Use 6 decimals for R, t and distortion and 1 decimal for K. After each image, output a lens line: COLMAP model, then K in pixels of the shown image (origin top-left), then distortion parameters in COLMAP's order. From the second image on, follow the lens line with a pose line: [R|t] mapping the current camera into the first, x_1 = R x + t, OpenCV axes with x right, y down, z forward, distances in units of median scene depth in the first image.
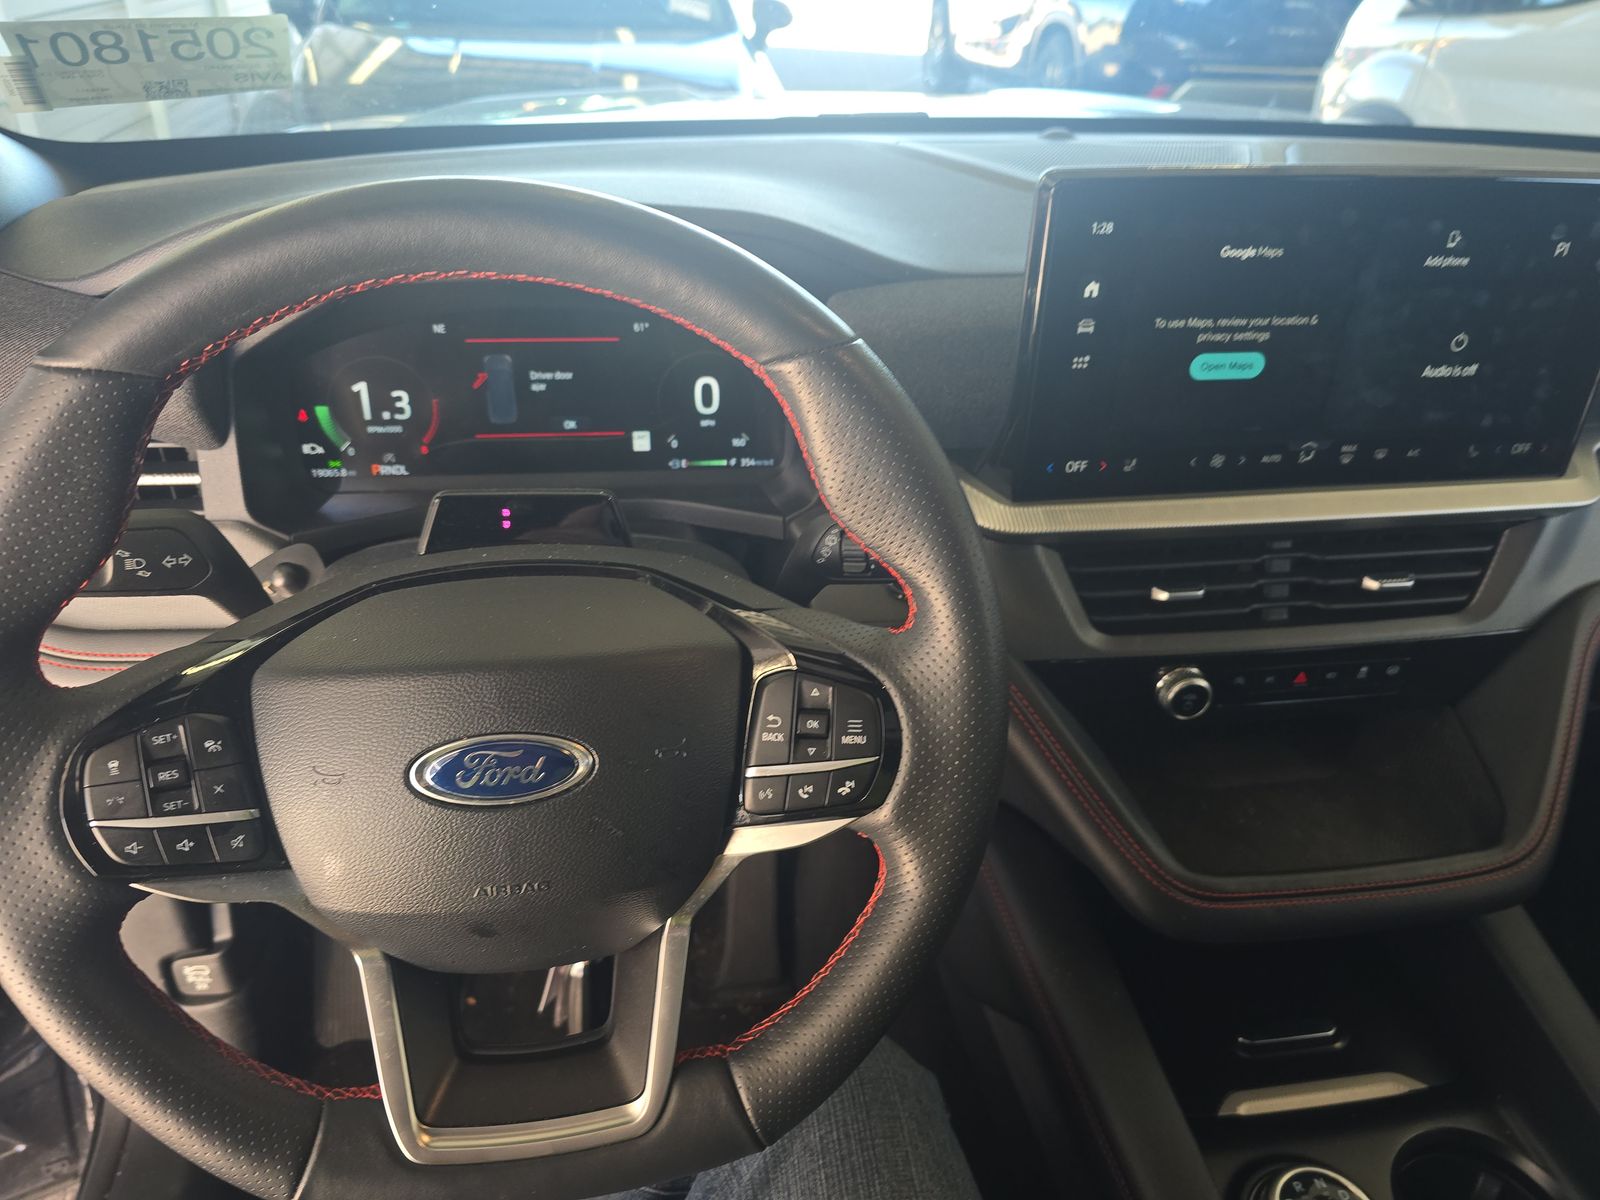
lens RADIAL K [[1065.2, 0, 800.0], [0, 1065.2, 600.0], [0, 0, 1]] dist [0.044698, -0.068885]
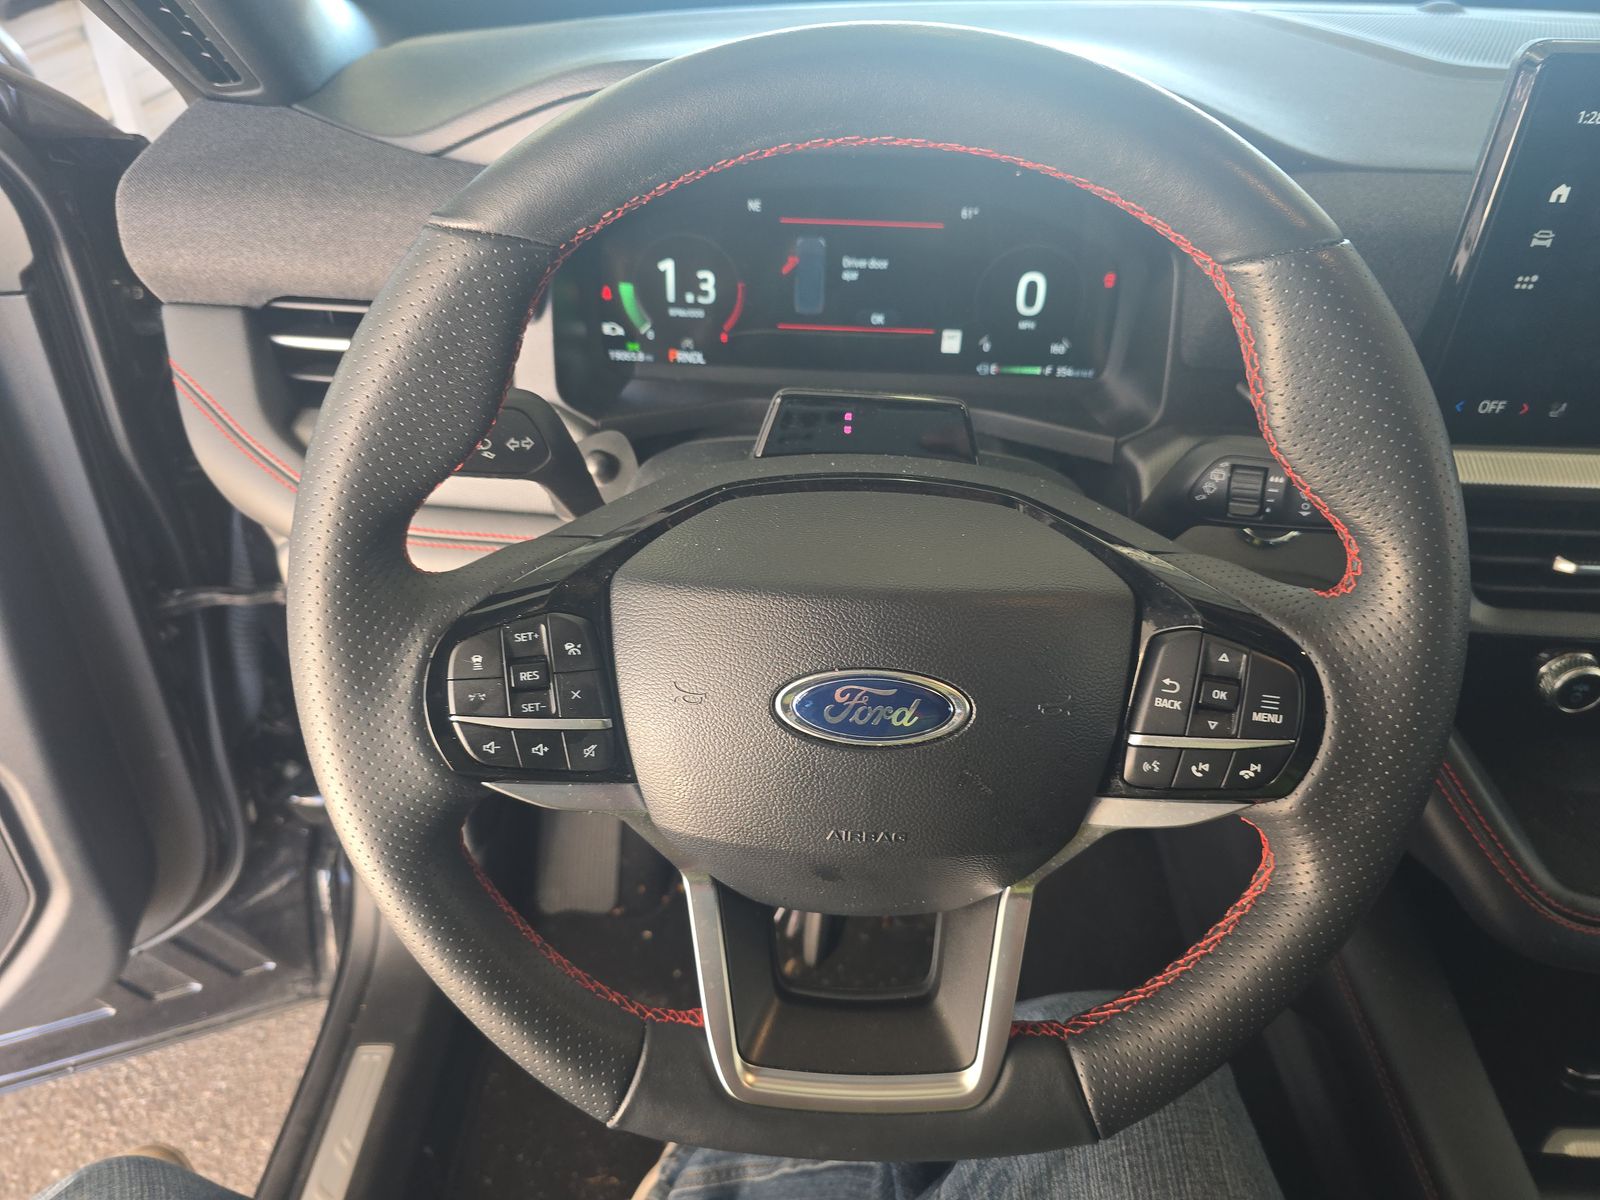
lens RADIAL K [[1075.3, 0, 800.0], [0, 1075.3, 600.0], [0, 0, 1]] dist [0.014552, -0.034861]
pose [[0.983601, 0.099213, -0.150618, -0.186183], [-0.085037, 0.991564, 0.097819, -0.014264], [0.159052, -0.083407, 0.983741, 0.091942]]
